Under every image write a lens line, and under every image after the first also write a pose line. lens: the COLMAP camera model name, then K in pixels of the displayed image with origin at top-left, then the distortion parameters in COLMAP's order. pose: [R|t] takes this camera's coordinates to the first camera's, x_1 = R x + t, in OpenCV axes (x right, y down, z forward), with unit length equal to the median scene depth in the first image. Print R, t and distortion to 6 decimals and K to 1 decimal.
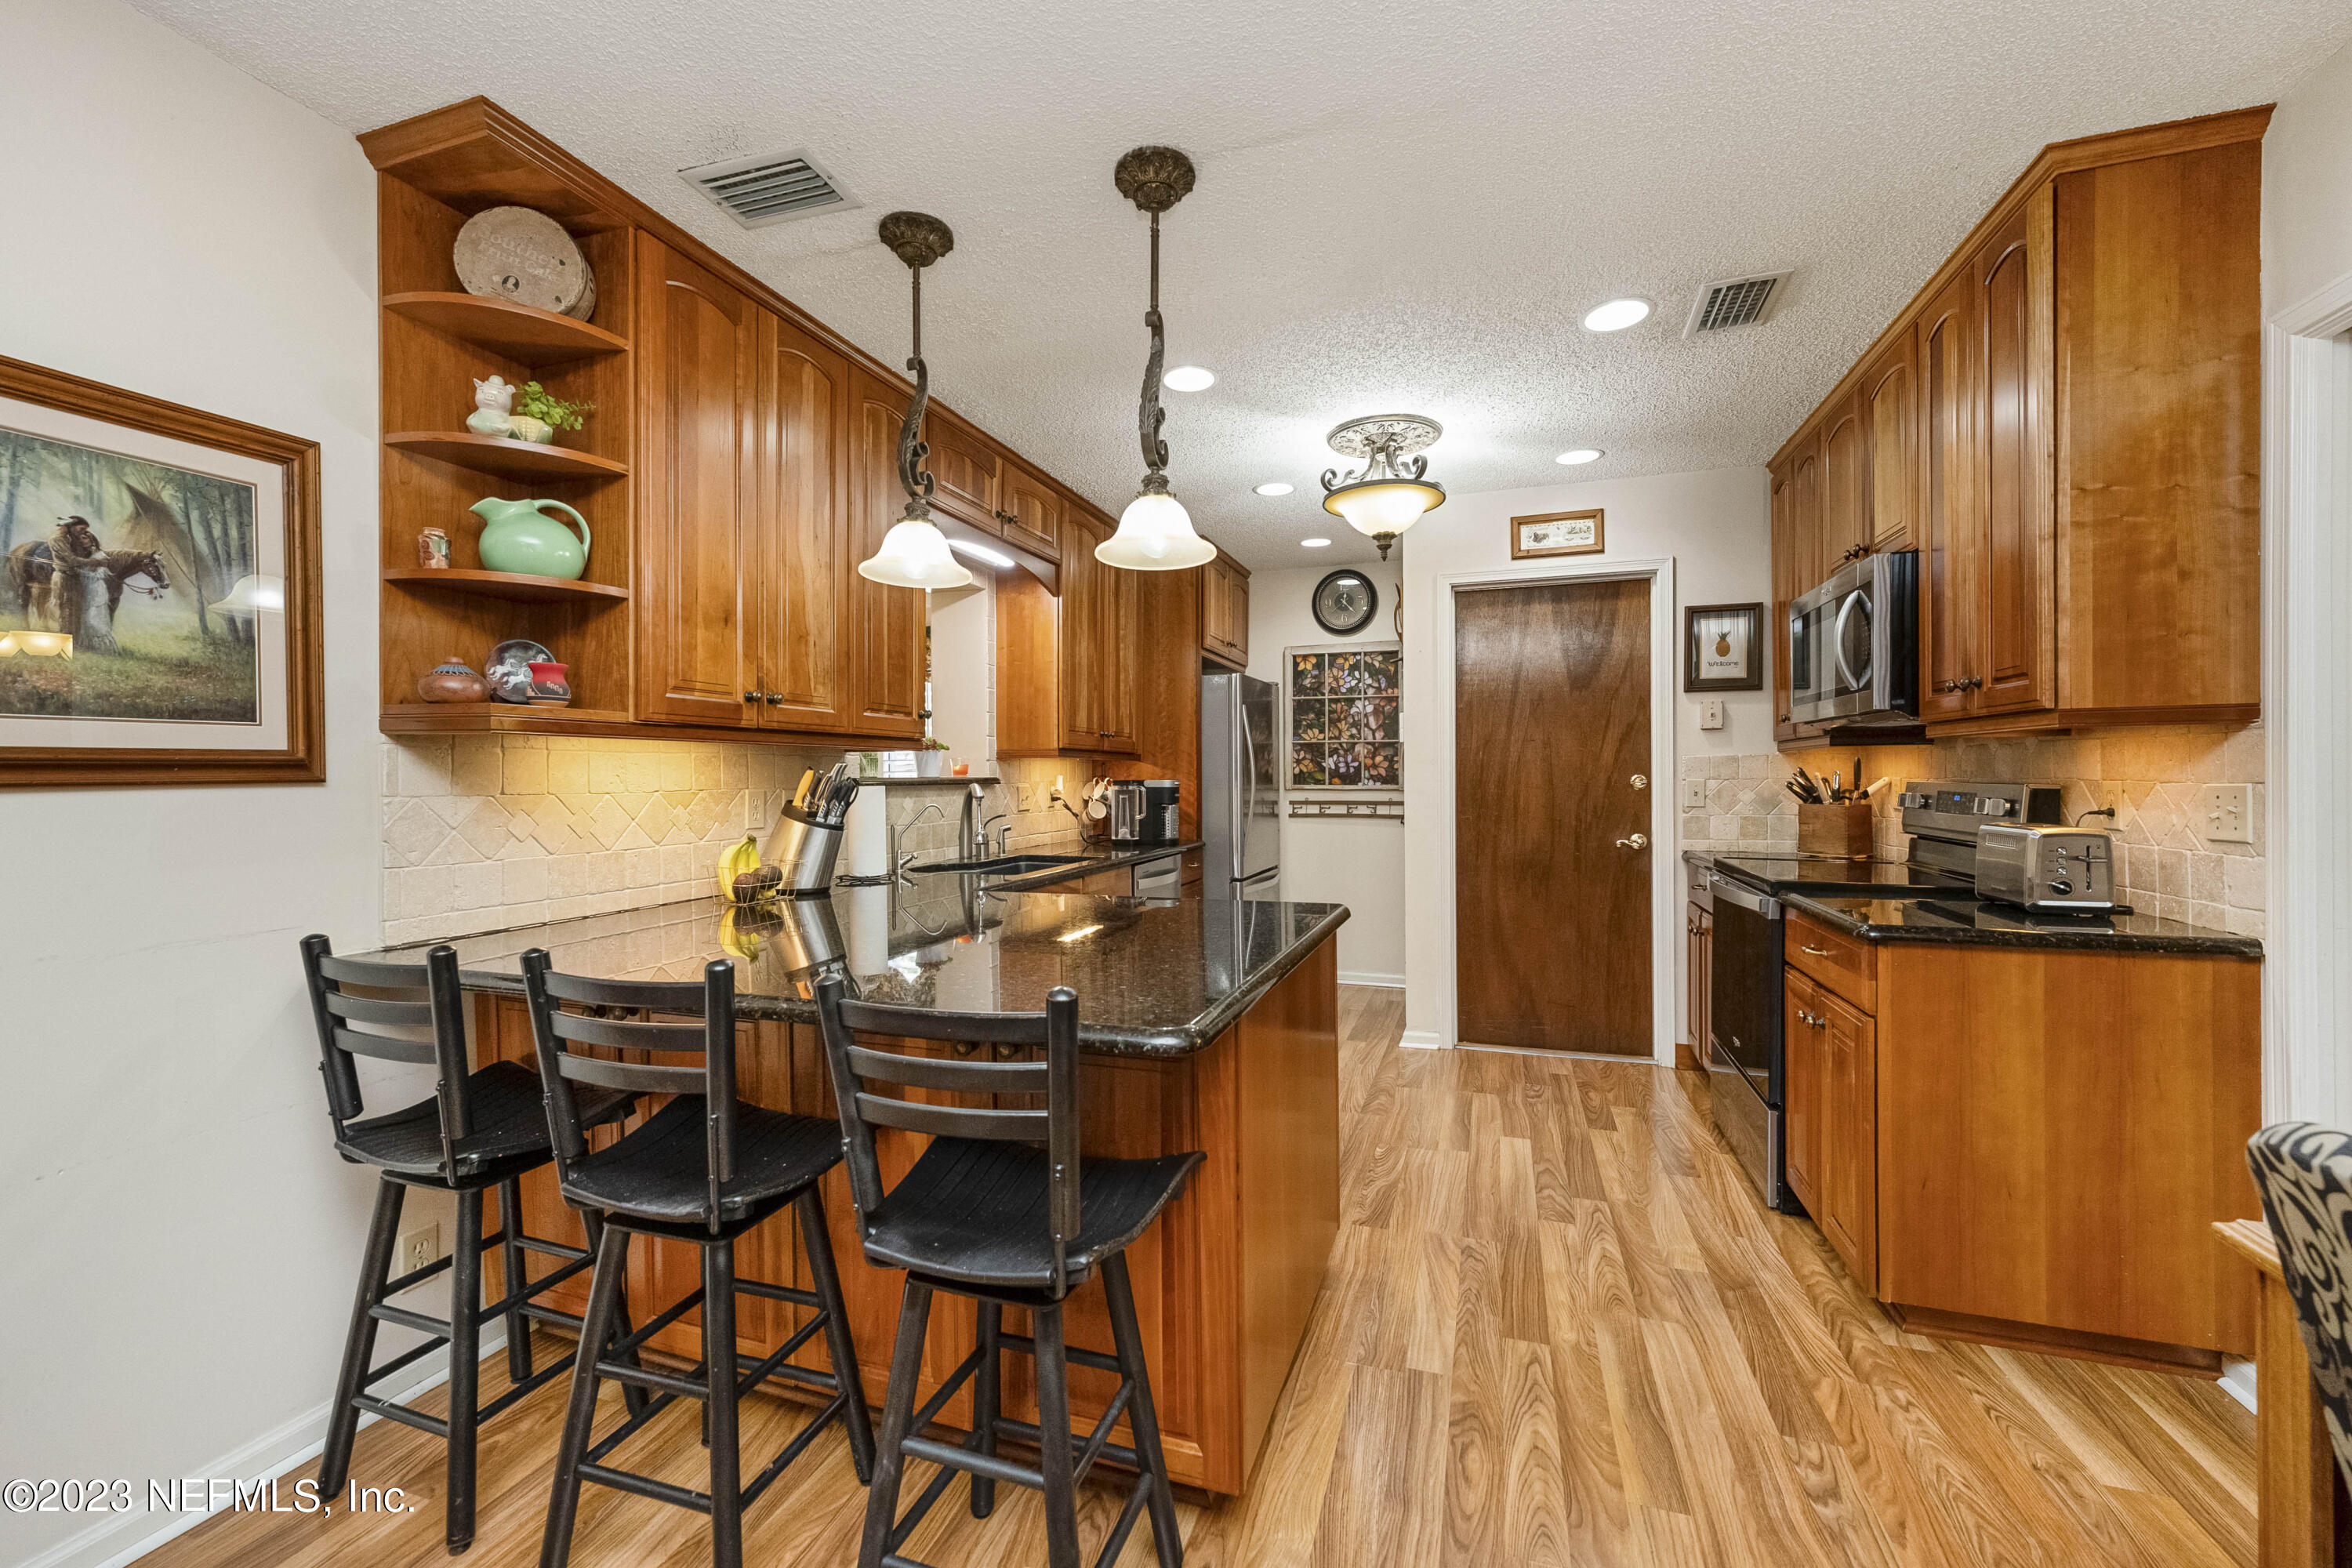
lens RADIAL K [[947.5, 0, 1185.0], [0, 947.5, 780.8], [0, 0, 1]] dist [0.000905, -0.000085]
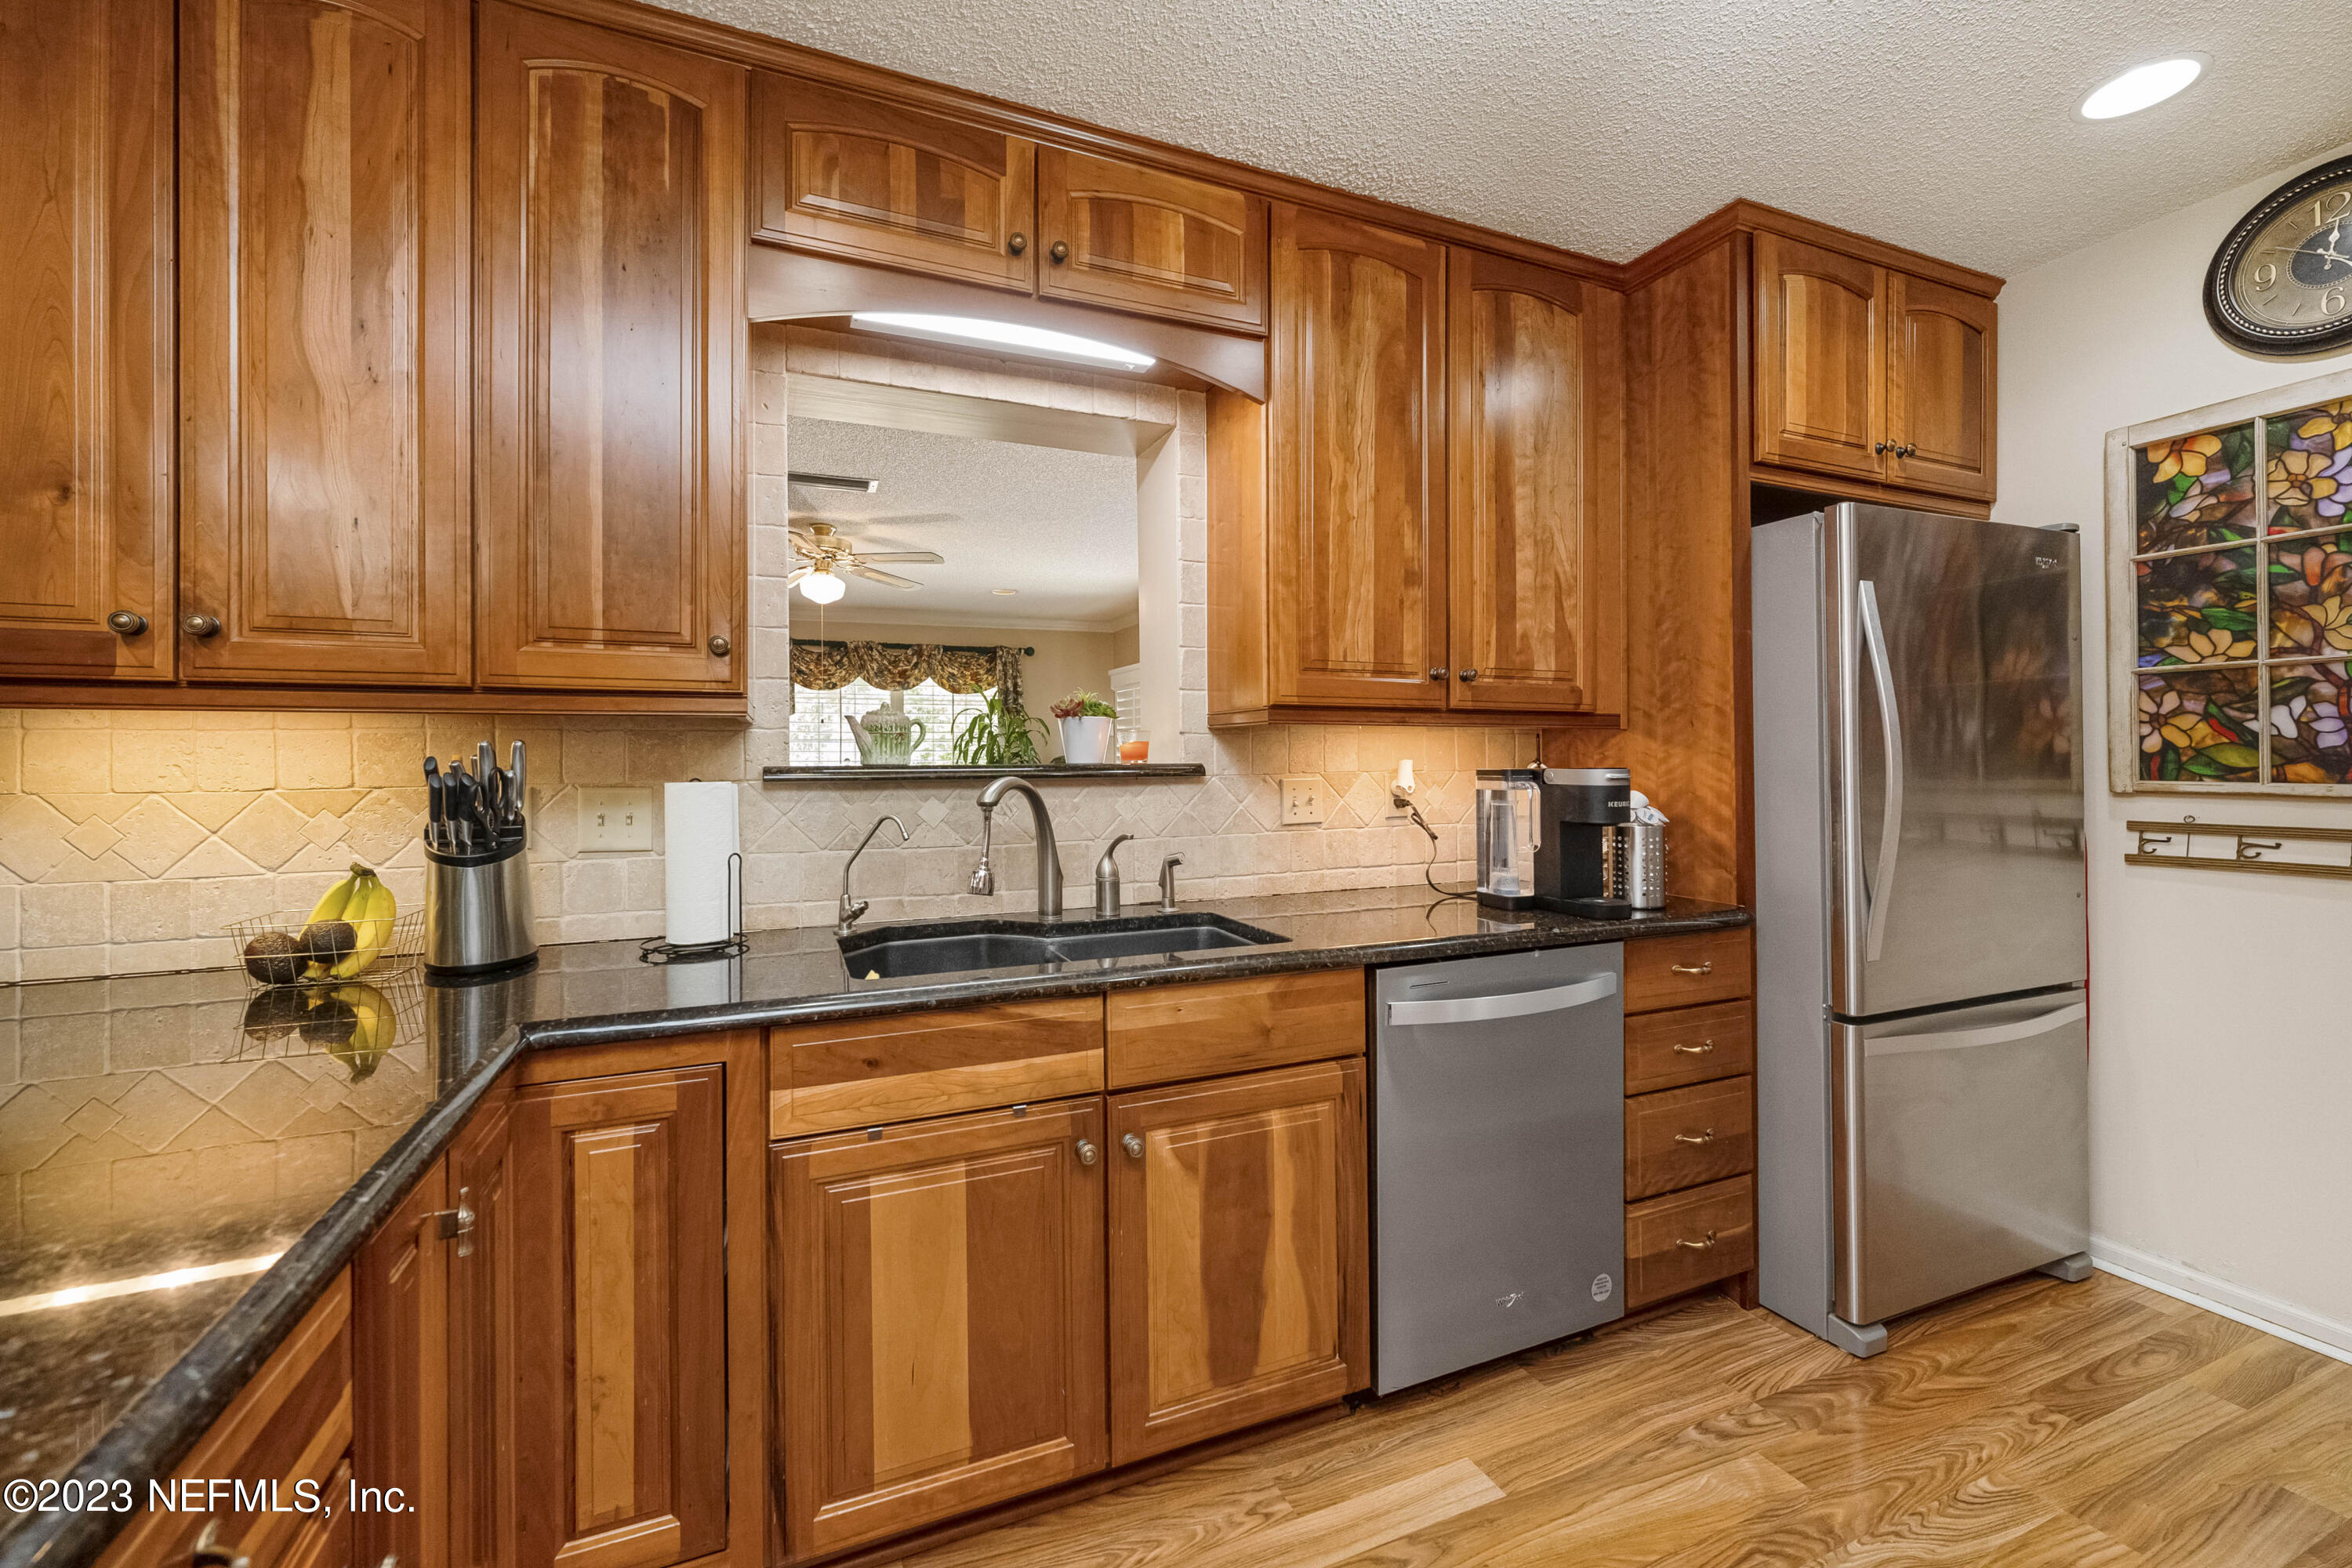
lens RADIAL K [[947.5, 0, 1174.4], [0, 947.5, 754.6], [0, 0, 1]] dist [0.000905, -0.000085]
pose [[0.659354, -0.005955, -0.751809, 0.147752], [0.000451, 0.999972, -0.007525, -0.003539], [0.751833, 0.004622, 0.659338, 0.451540]]
